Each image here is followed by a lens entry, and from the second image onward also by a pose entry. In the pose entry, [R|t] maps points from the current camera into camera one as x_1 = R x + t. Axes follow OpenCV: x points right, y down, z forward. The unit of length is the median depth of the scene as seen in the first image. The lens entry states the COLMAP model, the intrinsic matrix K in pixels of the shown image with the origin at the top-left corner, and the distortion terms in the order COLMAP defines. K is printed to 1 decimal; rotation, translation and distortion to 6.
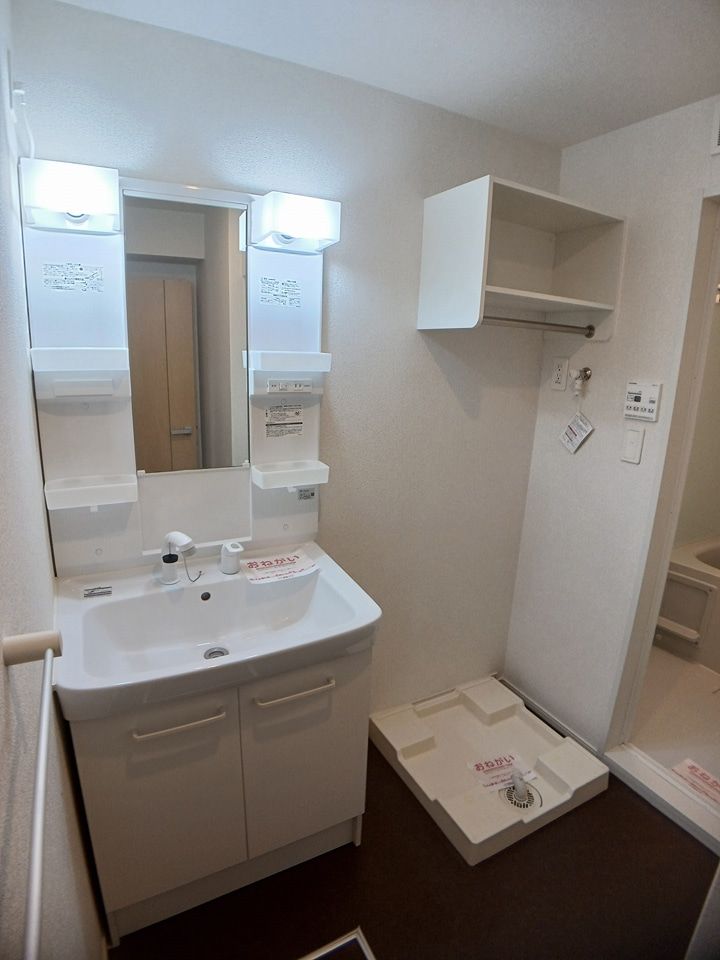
lens RADIAL K [[511.6, 0, 360.0], [0, 511.6, 480.0], [0, 0, 1]] dist [-0.071576, 0.001146]
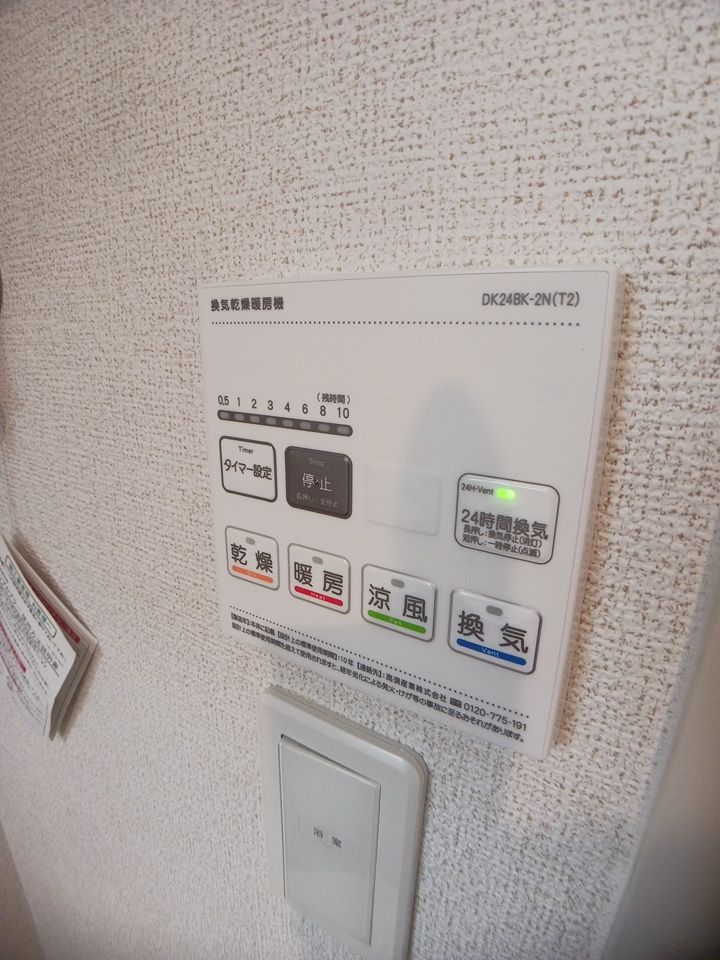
lens RADIAL K [[511.6, 0, 360.0], [0, 511.6, 480.0], [0, 0, 1]] dist [-0.071576, 0.001146]
pose [[0.861575, -0.154577, 0.483524, 0.533274], [0.132586, 0.987971, 0.079593, -0.173367], [-0.490010, -0.004467, 0.871705, 0.944397]]
